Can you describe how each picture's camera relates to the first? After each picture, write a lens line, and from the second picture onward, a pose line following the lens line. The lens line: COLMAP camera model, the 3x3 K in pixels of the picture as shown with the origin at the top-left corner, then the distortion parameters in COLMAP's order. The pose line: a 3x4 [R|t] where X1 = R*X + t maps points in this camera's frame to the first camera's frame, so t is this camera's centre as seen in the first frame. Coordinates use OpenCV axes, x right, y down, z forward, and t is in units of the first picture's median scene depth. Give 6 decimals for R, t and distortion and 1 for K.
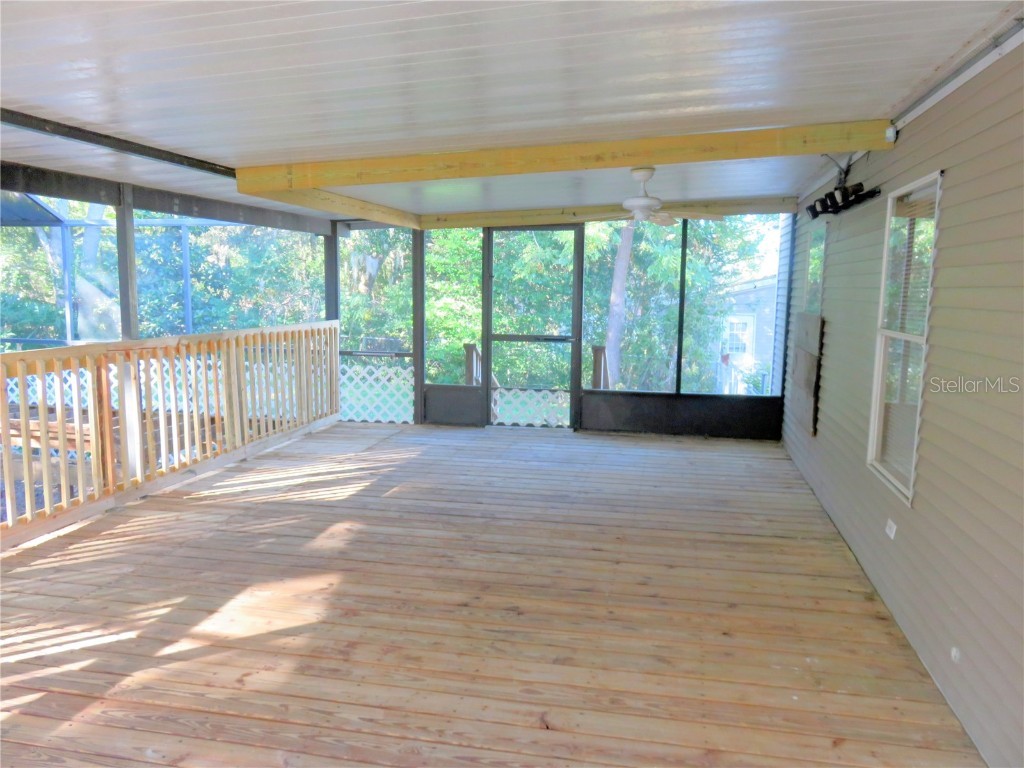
lens RADIAL K [[762.5, 0, 509.8], [0, 762.5, 388.5], [0, 0, 1]] dist [-0.011522, 0.000490]
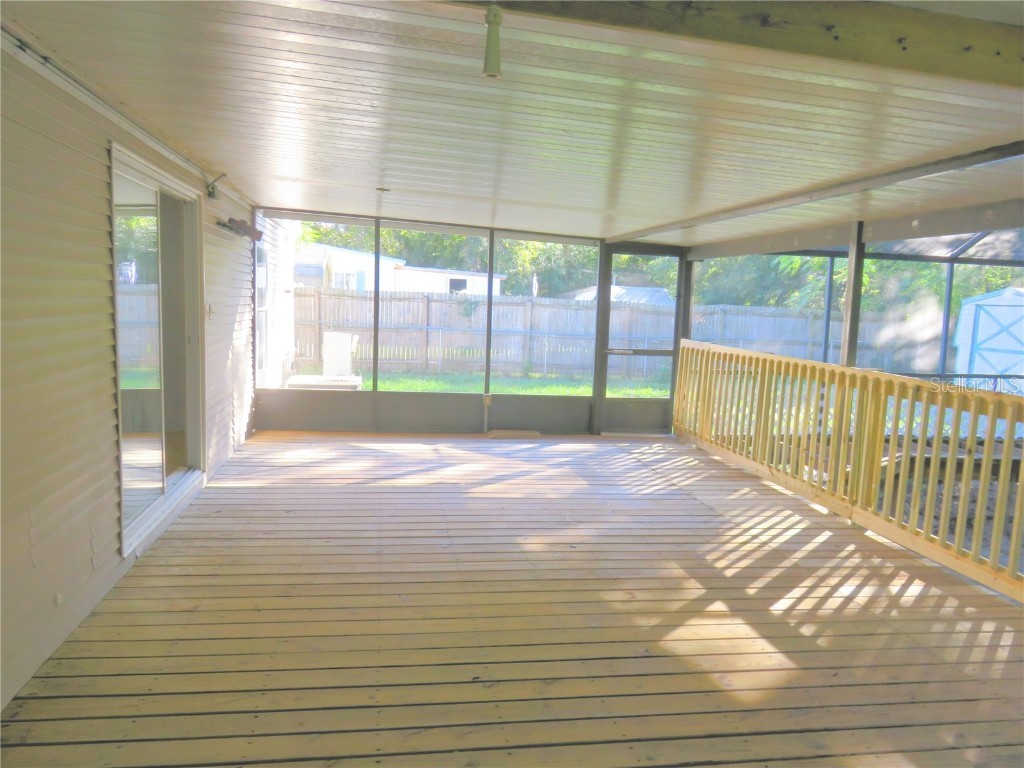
lens RADIAL K [[762.5, 0, 509.8], [0, 762.5, 388.5], [0, 0, 1]] dist [-0.011522, 0.000490]
pose [[-0.925546, -0.001968, -0.378631, 0.301819], [-0.098259, 0.966976, 0.235163, -0.226089], [0.365665, 0.254858, -0.895174, 1.665570]]
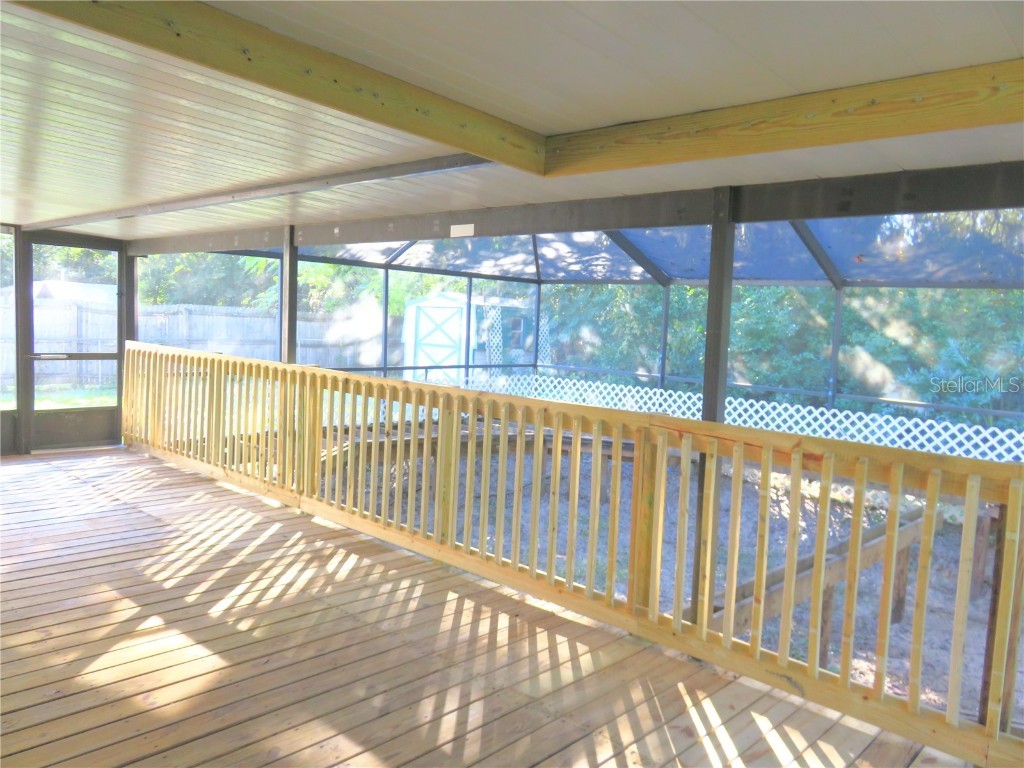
lens RADIAL K [[762.5, 0, 509.8], [0, 762.5, 388.5], [0, 0, 1]] dist [-0.011522, 0.000490]
pose [[-0.500914, 0.042479, -0.864454, 0.244992], [-0.166861, 0.975317, 0.144616, -0.234928], [0.849260, 0.216683, -0.481462, 1.715282]]
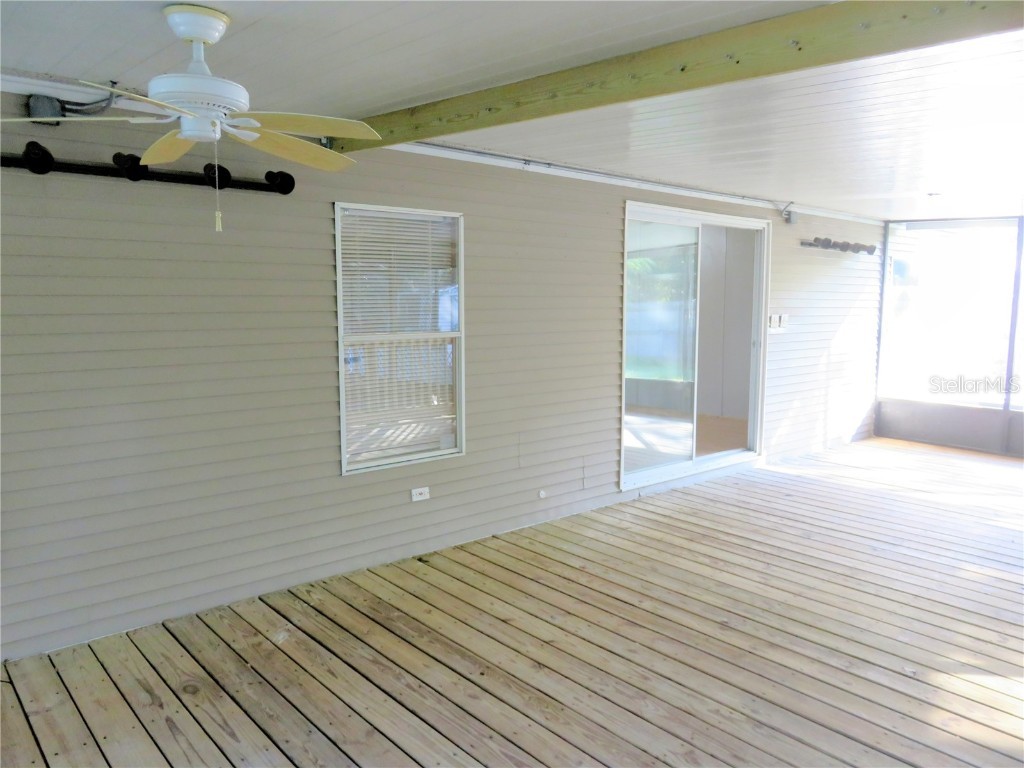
lens RADIAL K [[762.5, 0, 509.8], [0, 762.5, 388.5], [0, 0, 1]] dist [-0.011522, 0.000490]
pose [[-0.803301, -0.086235, 0.589297, -0.325899], [0.065110, 0.970816, 0.230819, -0.257809], [-0.592004, 0.223786, -0.774242, 1.847270]]
